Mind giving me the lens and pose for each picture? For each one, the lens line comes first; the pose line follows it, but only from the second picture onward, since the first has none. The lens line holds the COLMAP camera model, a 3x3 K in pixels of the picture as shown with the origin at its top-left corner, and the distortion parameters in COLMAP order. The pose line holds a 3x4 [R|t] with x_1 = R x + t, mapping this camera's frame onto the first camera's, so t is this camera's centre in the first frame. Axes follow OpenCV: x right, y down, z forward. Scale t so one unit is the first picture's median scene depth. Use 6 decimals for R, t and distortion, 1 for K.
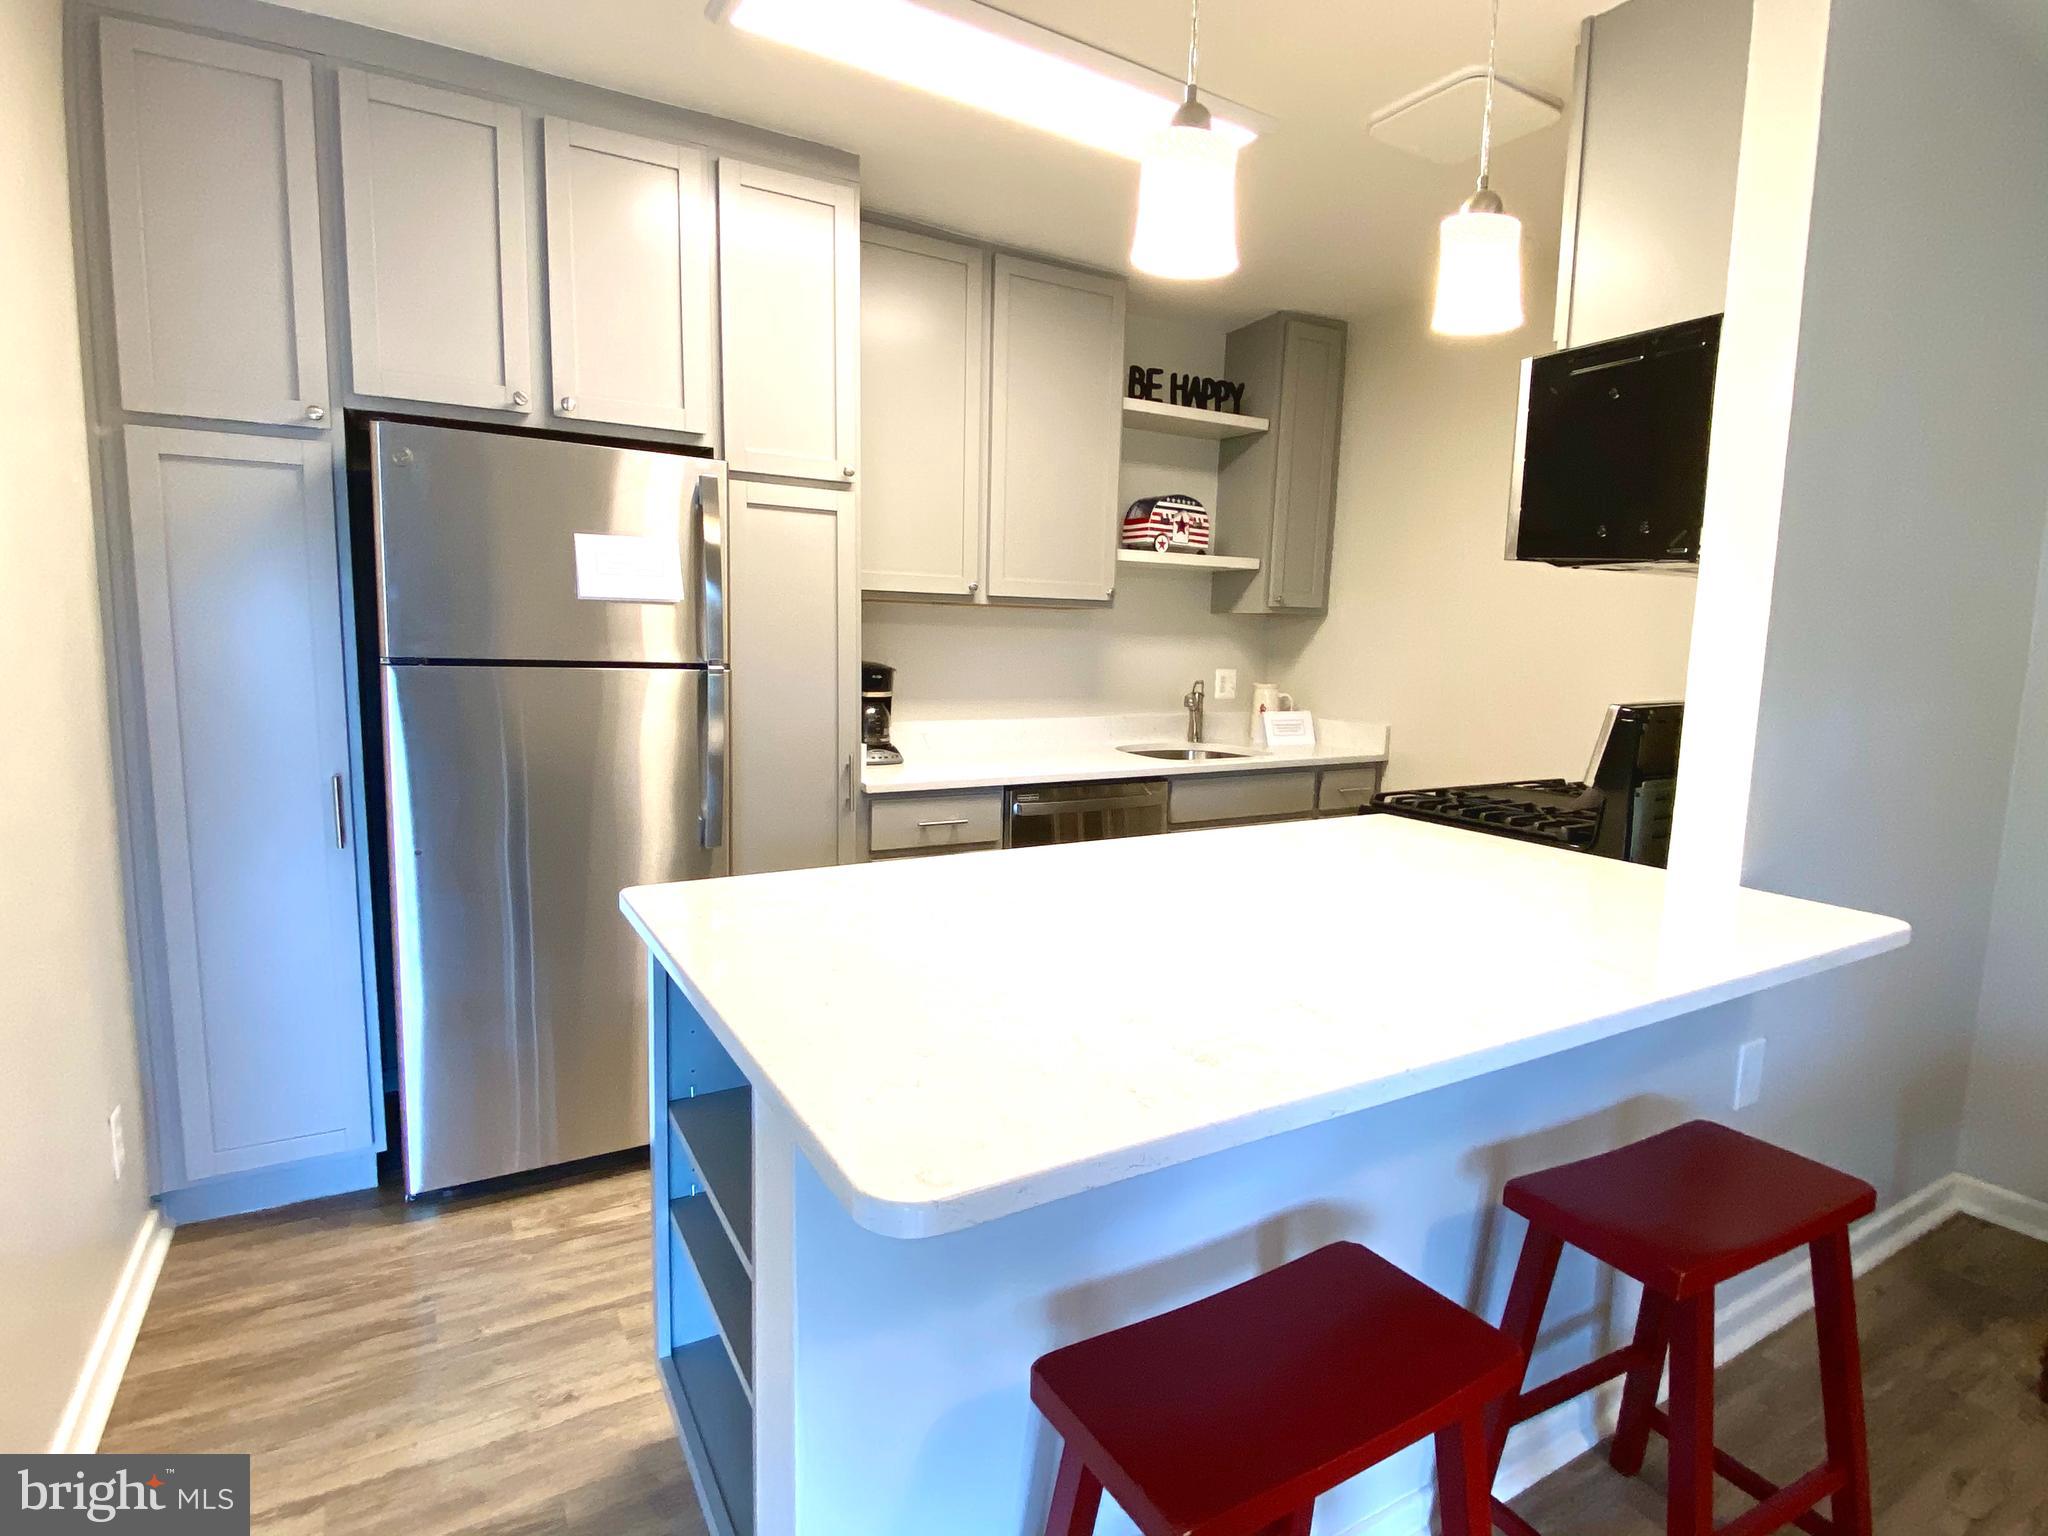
lens RADIAL K [[1011.9, 0, 1026.7], [0, 1011.9, 757.8], [0, 0, 1]] dist [-0.013002, -0.002323]
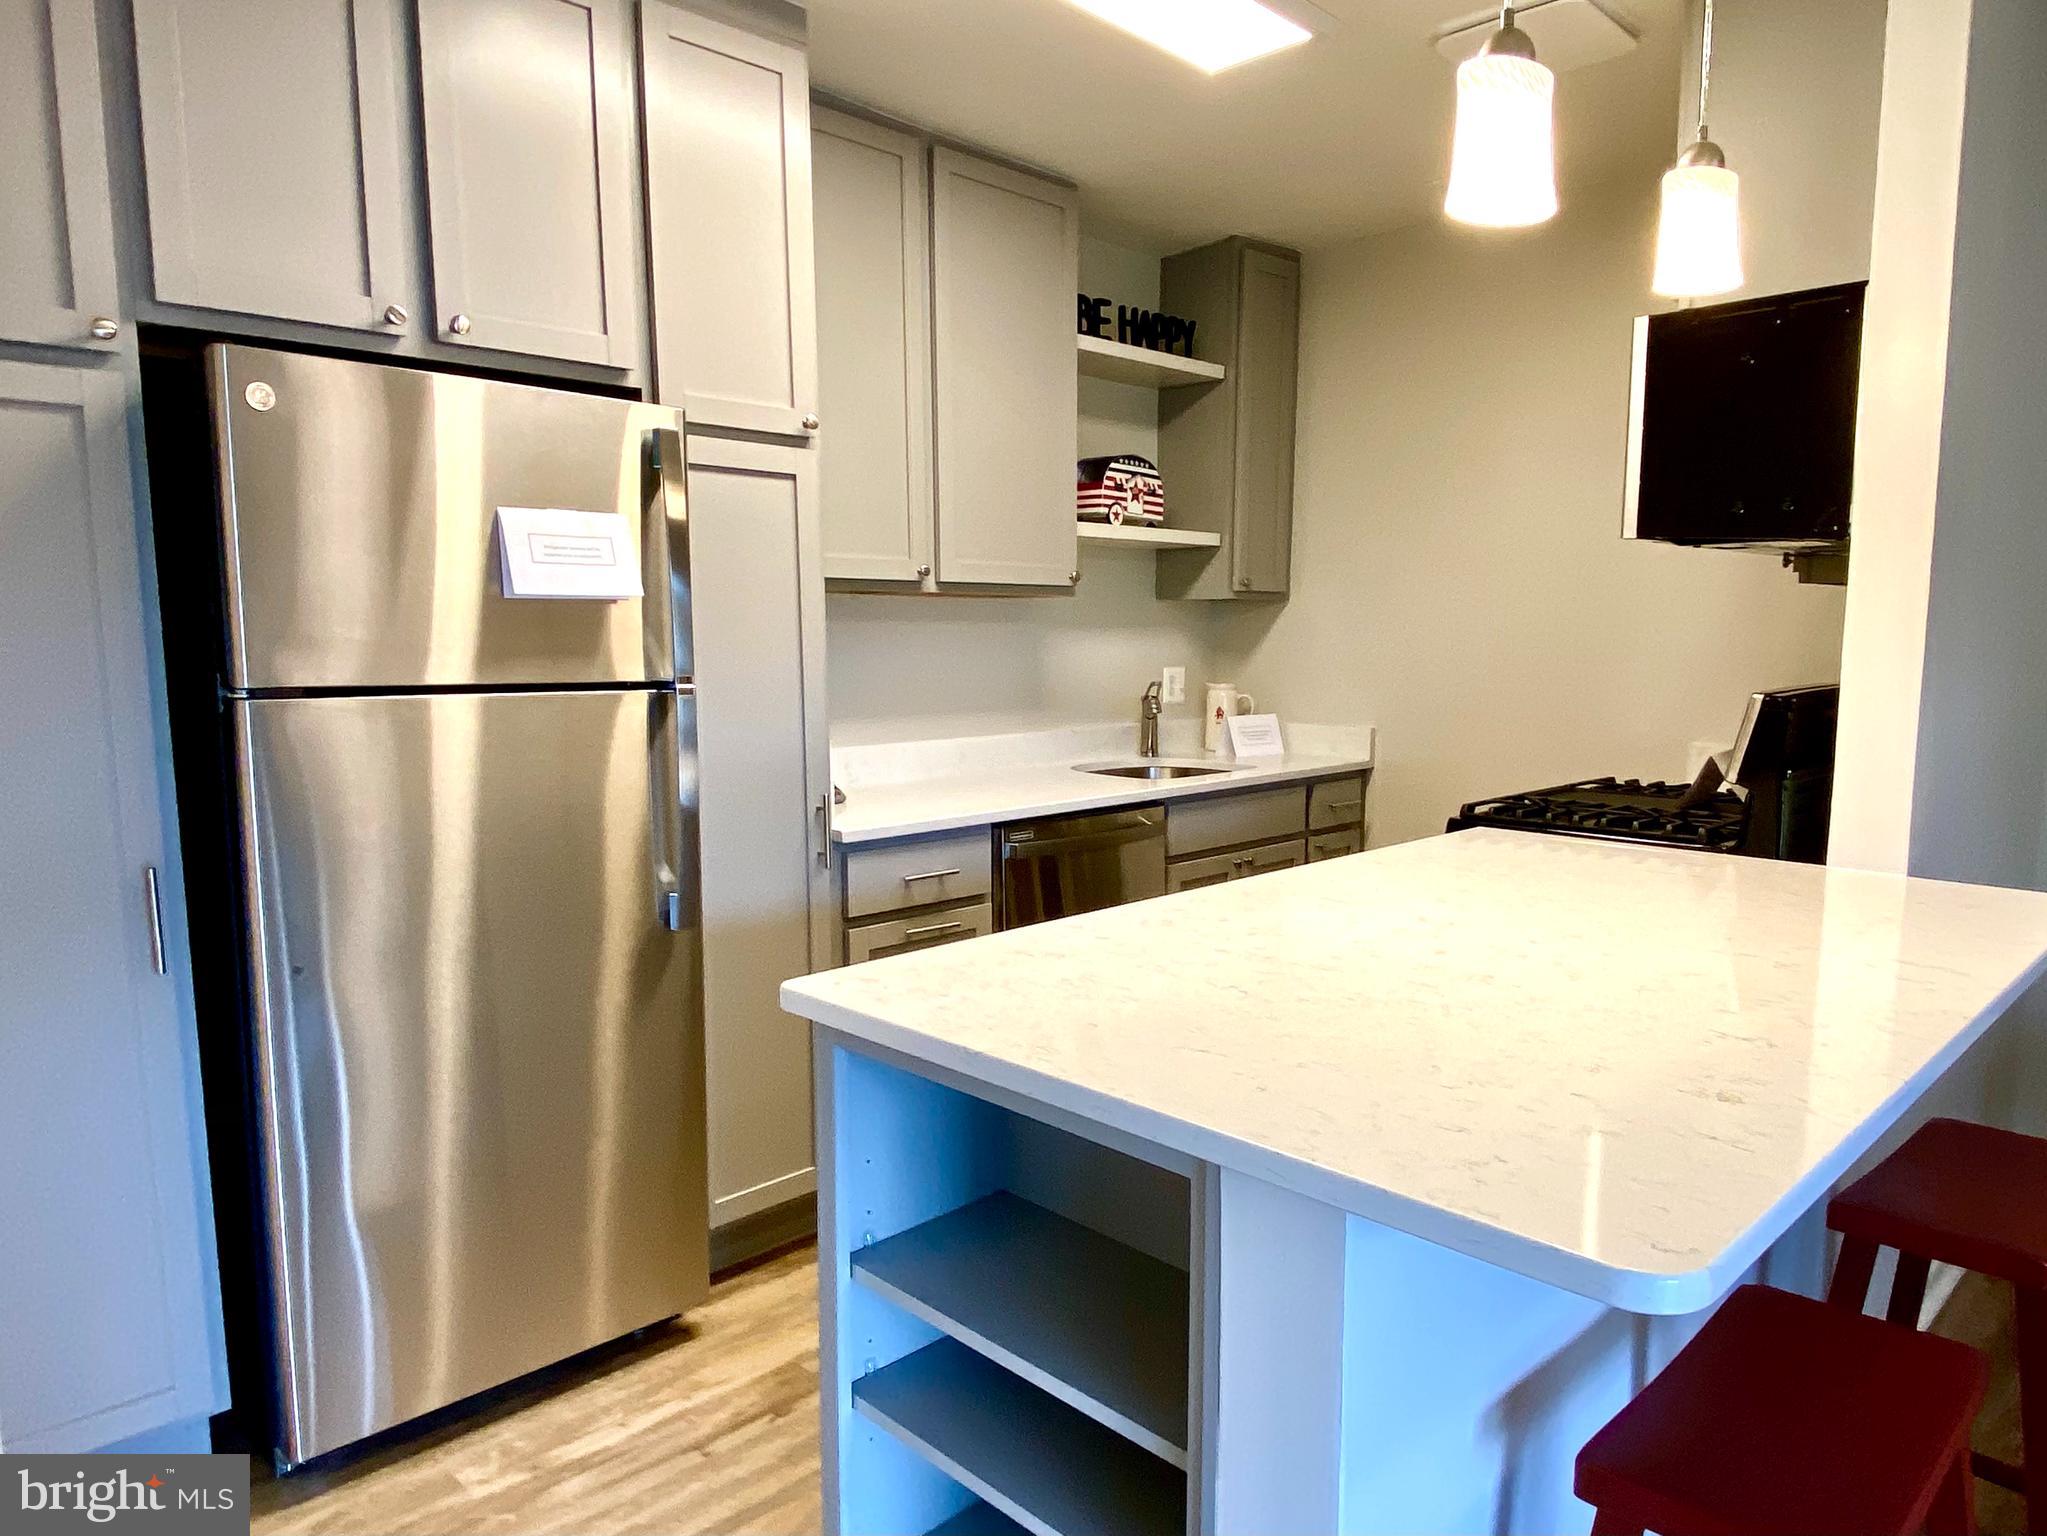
lens RADIAL K [[1310.0, 0, 1028.0], [0, 1310.0, 787.6], [0, 0, 1]] dist [-0.019593, 0.000502]
pose [[0.964575, -0.054849, 0.258043, -0.323442], [0.054090, 0.998486, 0.010044, -0.011225], [-0.258204, 0.004269, 0.966081, 0.006366]]
